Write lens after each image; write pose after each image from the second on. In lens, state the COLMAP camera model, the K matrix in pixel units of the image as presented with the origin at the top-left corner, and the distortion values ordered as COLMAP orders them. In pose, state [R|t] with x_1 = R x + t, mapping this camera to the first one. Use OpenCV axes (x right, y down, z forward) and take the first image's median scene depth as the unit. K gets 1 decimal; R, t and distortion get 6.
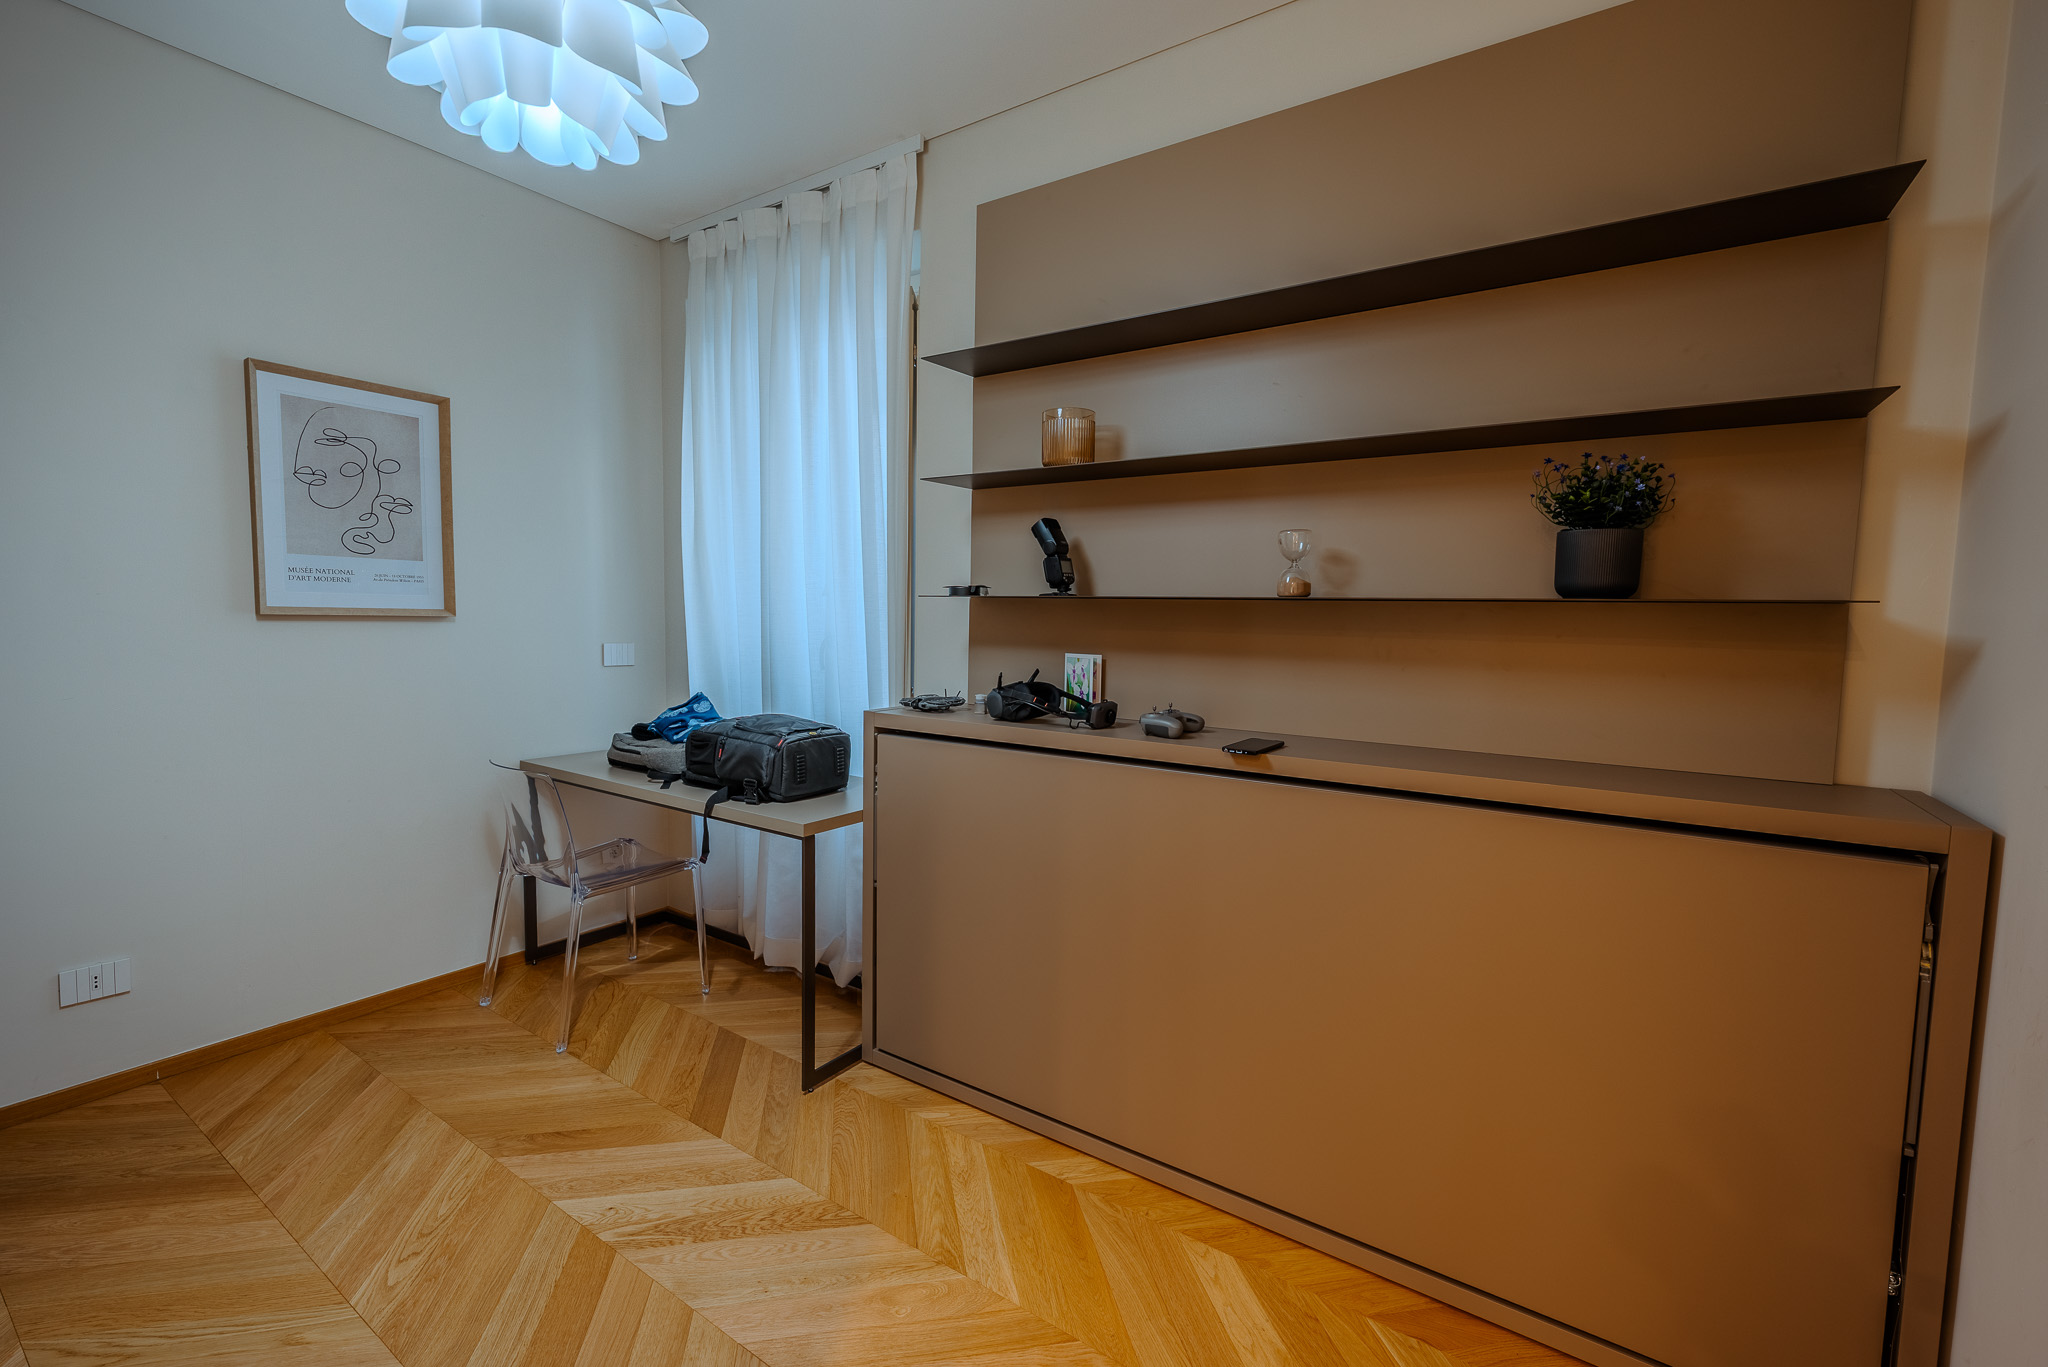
lens RADIAL K [[861.2, 0, 1031.7], [0, 861.2, 683.2], [0, 0, 1]] dist [0.009017, -0.000989]
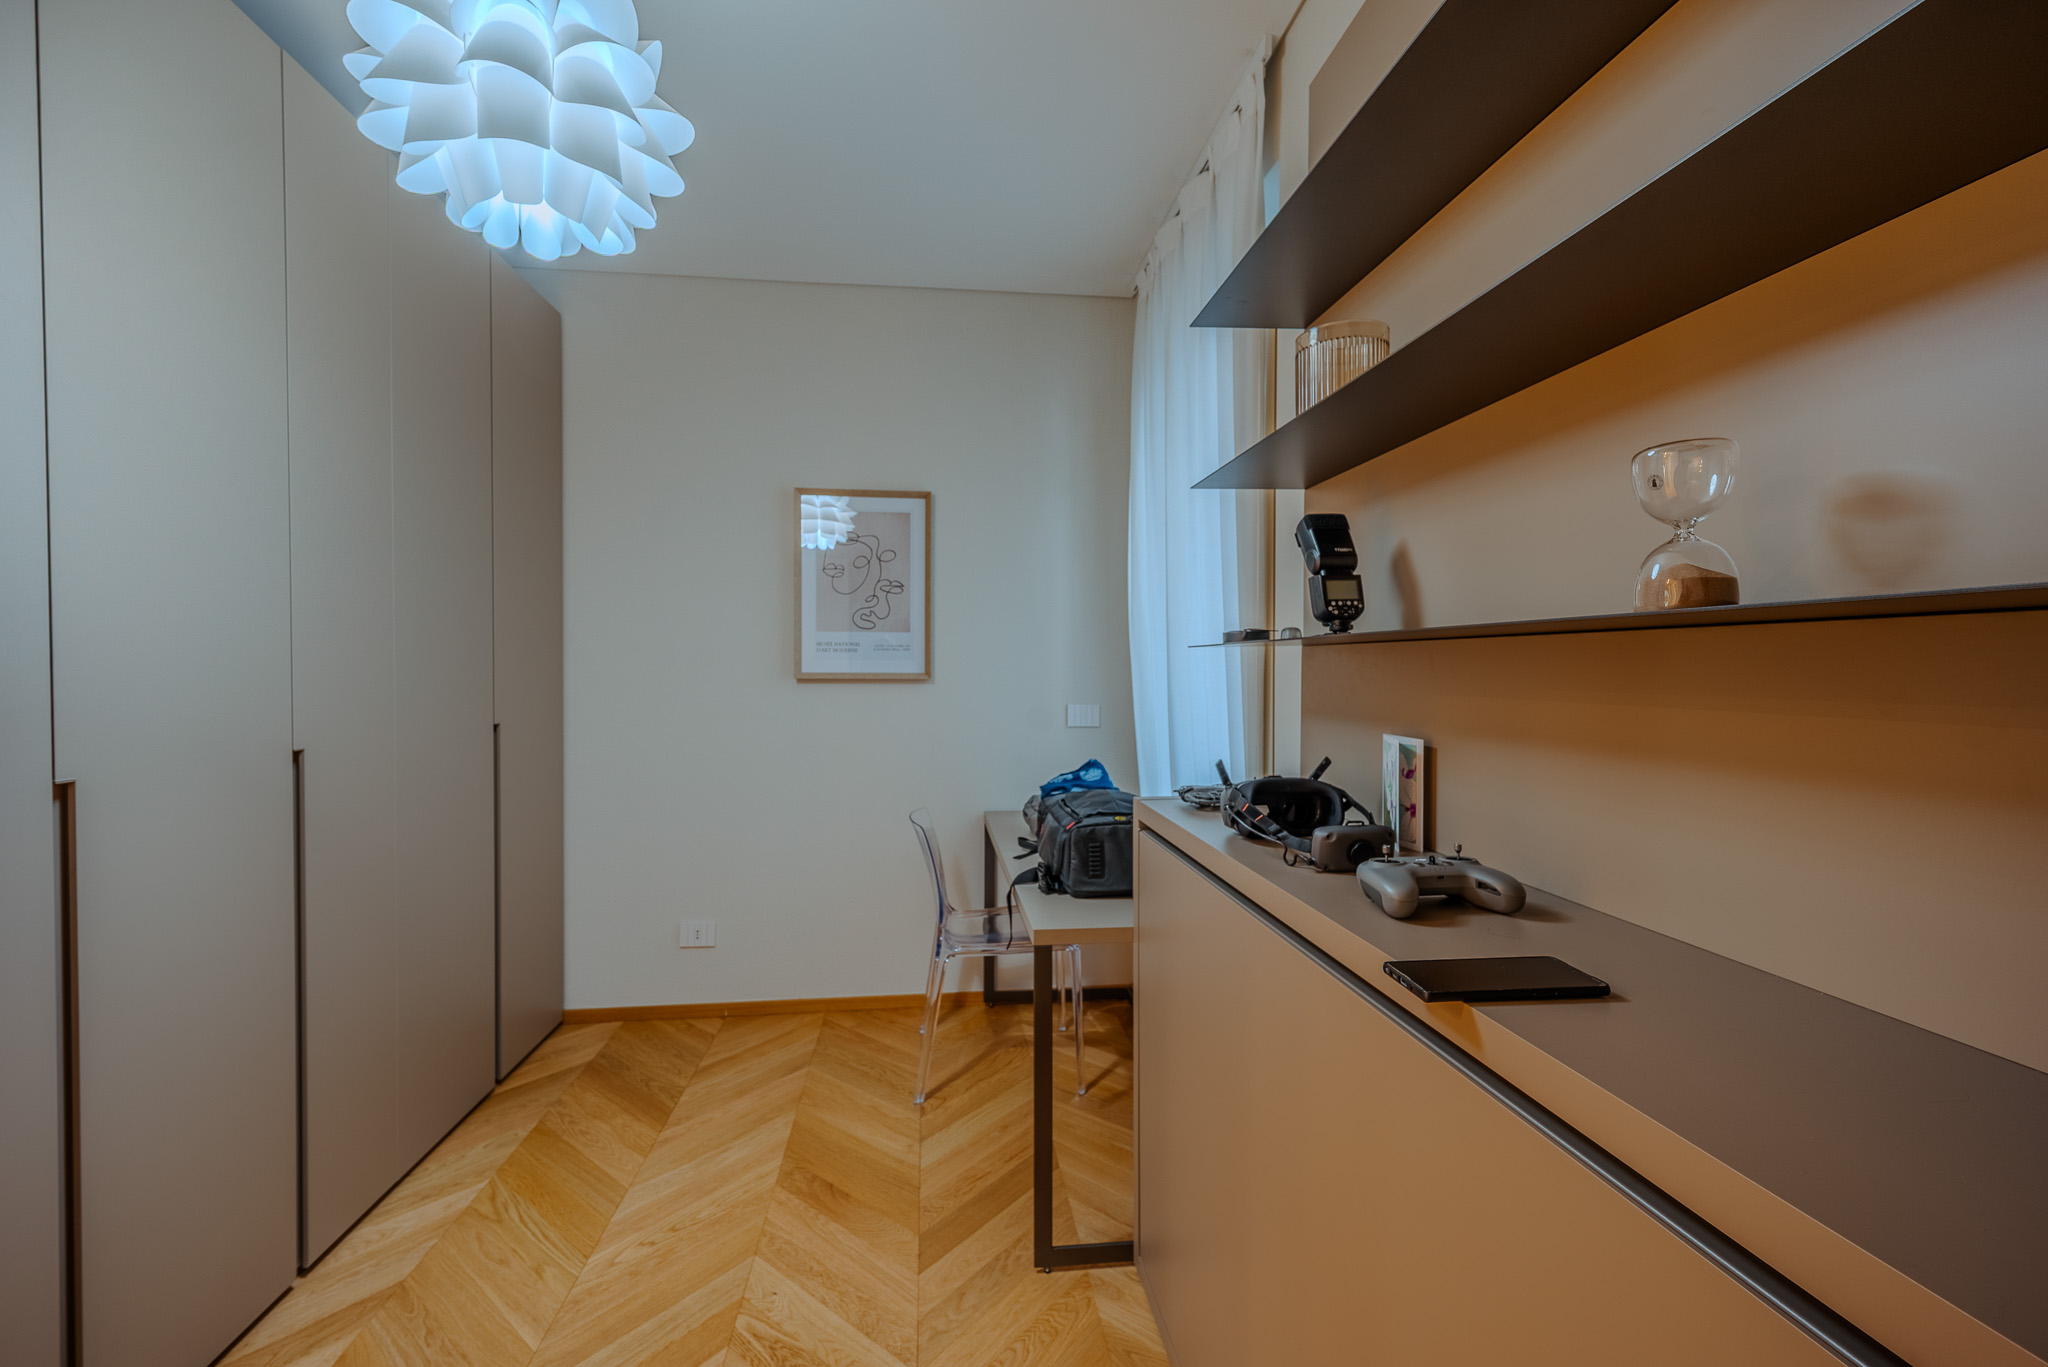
lens RADIAL K [[861.2, 0, 1022.9], [0, 861.2, 680.9], [0, 0, 1]] dist [0.009017, -0.000989]
pose [[0.647014, -0.005502, -0.762458, 0.327110], [-0.049090, 0.997599, -0.048856, -0.028961], [0.760896, 0.069040, 0.645191, 0.415110]]
